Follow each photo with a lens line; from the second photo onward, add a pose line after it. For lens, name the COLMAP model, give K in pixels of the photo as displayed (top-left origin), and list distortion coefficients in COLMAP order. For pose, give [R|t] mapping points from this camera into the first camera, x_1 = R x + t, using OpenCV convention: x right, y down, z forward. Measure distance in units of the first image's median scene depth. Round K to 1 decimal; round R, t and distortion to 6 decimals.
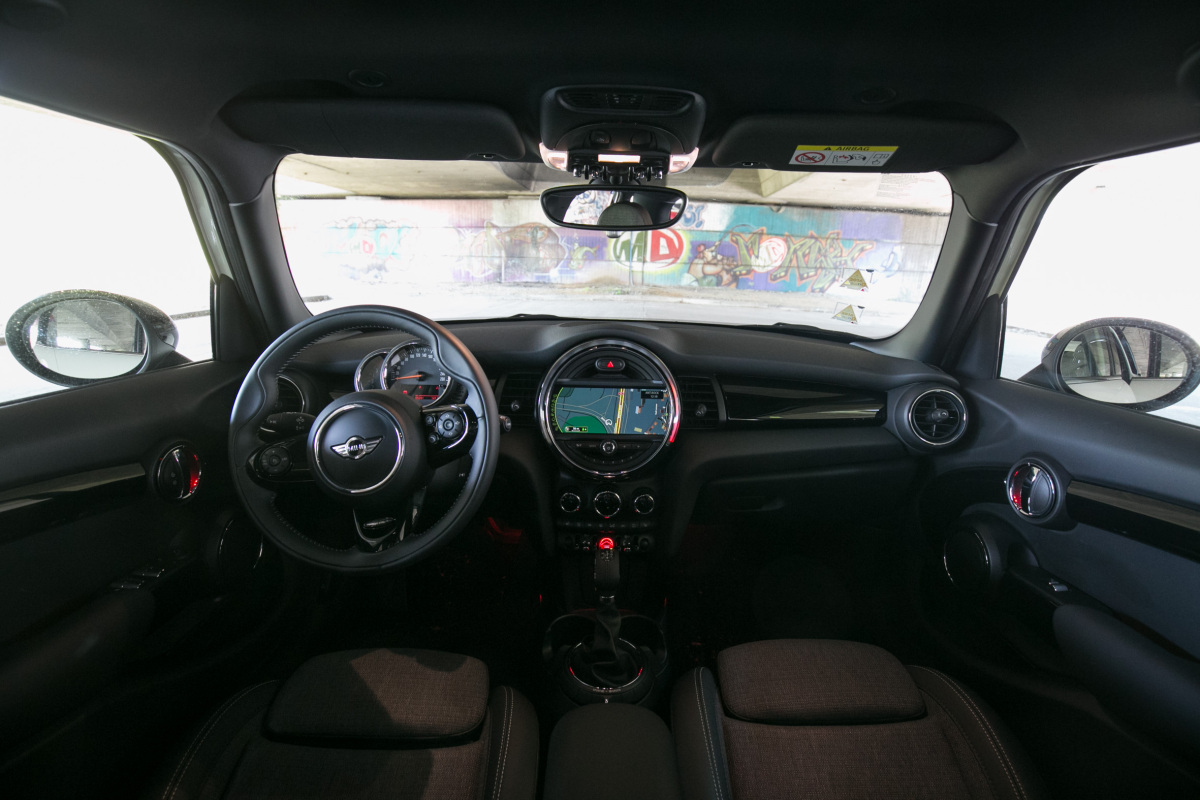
lens RADIAL K [[594.2, 0, 600.0], [0, 594.2, 400.0], [0, 0, 1]] dist [-0.037021, 0.000334]
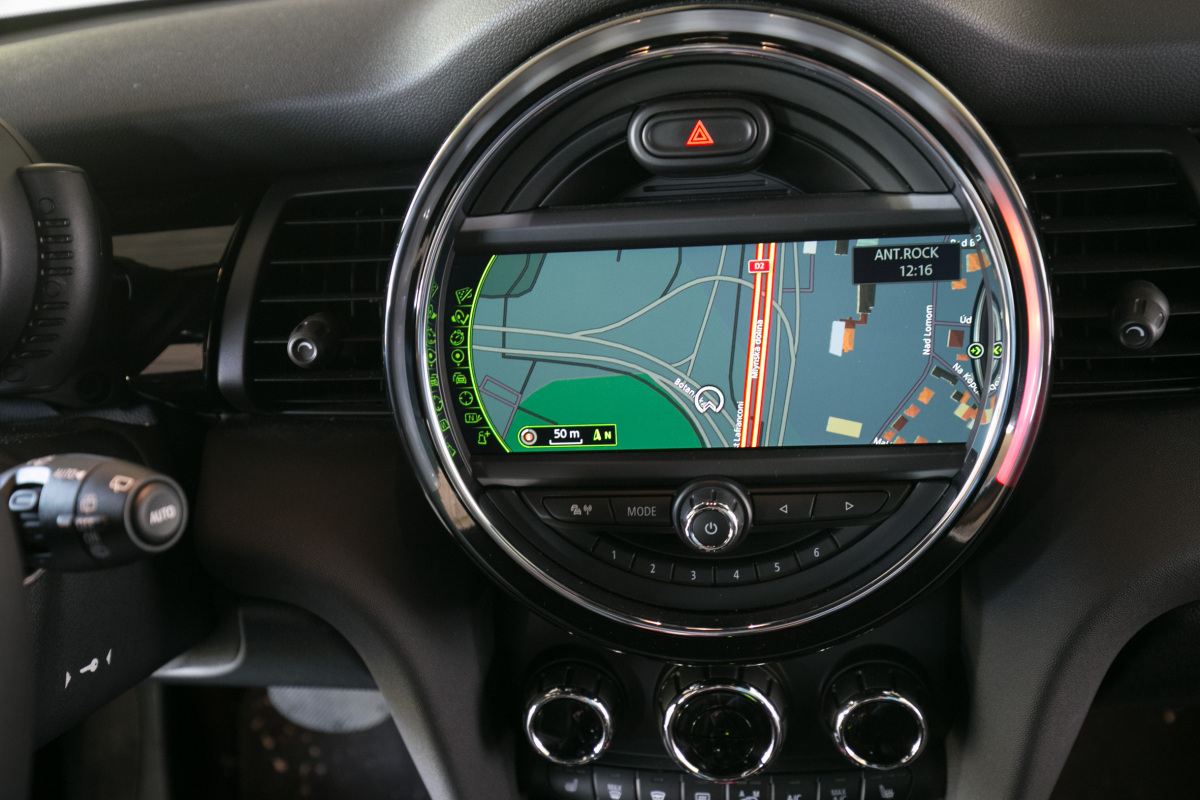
lens RADIAL K [[1148.5, 0, 600.0], [0, 1148.5, 400.0], [0, 0, 1]] dist [0.018731, 0.005263]
pose [[0.988403, -0.041253, -0.146140, 0.037083], [0.070164, 0.977567, 0.198594, -0.050500], [0.134669, -0.206545, 0.969125, 0.573592]]
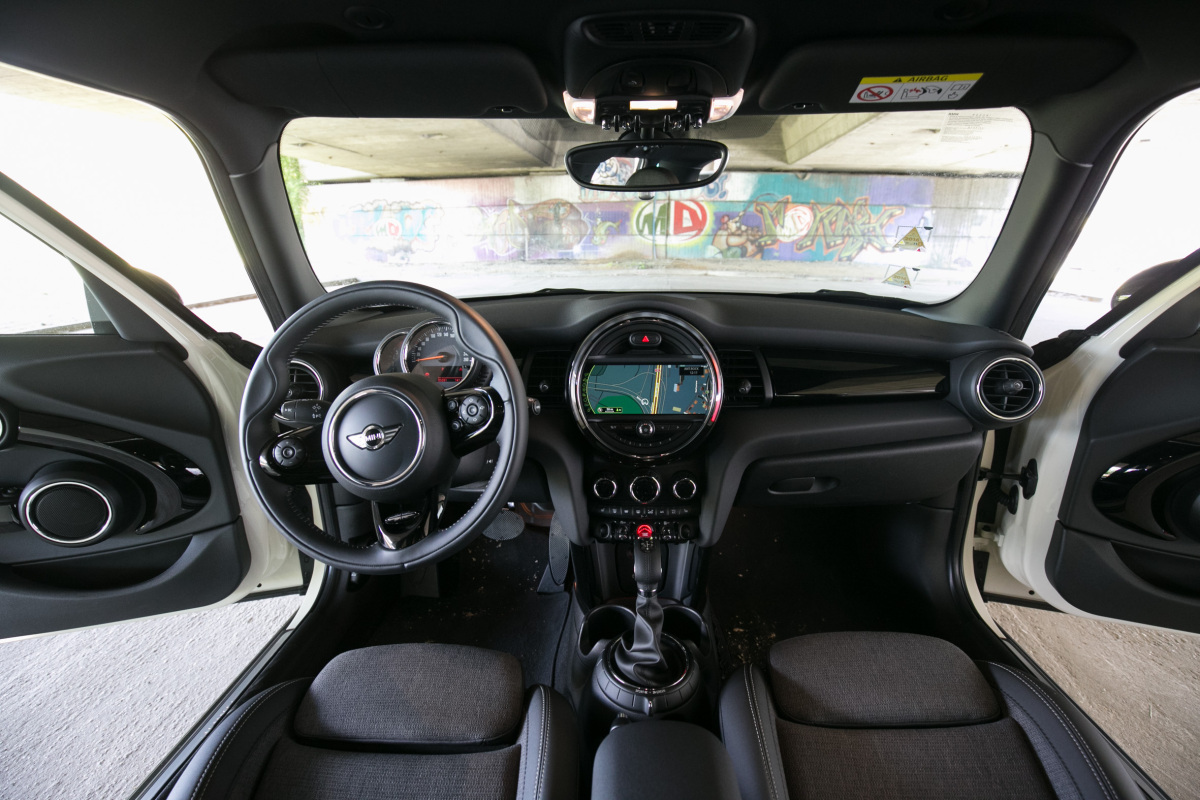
lens RADIAL K [[586.6, 0, 600.0], [0, 586.6, 400.0], [0, 0, 1]] dist [-0.020415, 0.000362]
pose [[0.998768, -0.021010, -0.044956, -0.014047], [0.022888, 0.998869, 0.041674, -0.005011], [0.044030, -0.042652, 0.998119, 0.083282]]
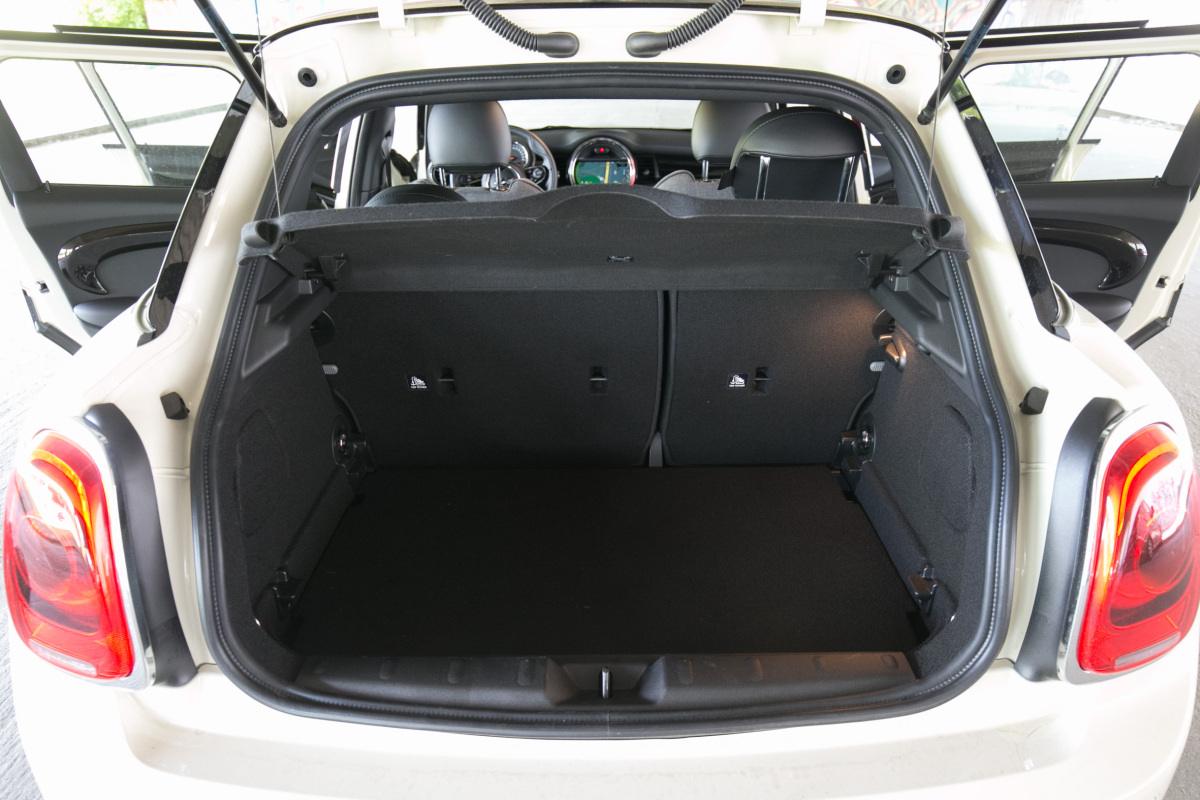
lens RADIAL K [[751.1, 0, 600.0], [0, 751.1, 400.0], [0, 0, 1]] dist [-0.003279, -0.001777]
pose [[0.999575, -0.025379, -0.014345, 0.026048], [0.027878, 0.976047, 0.215764, 0.229161], [0.008526, -0.216072, 0.976340, -1.782730]]
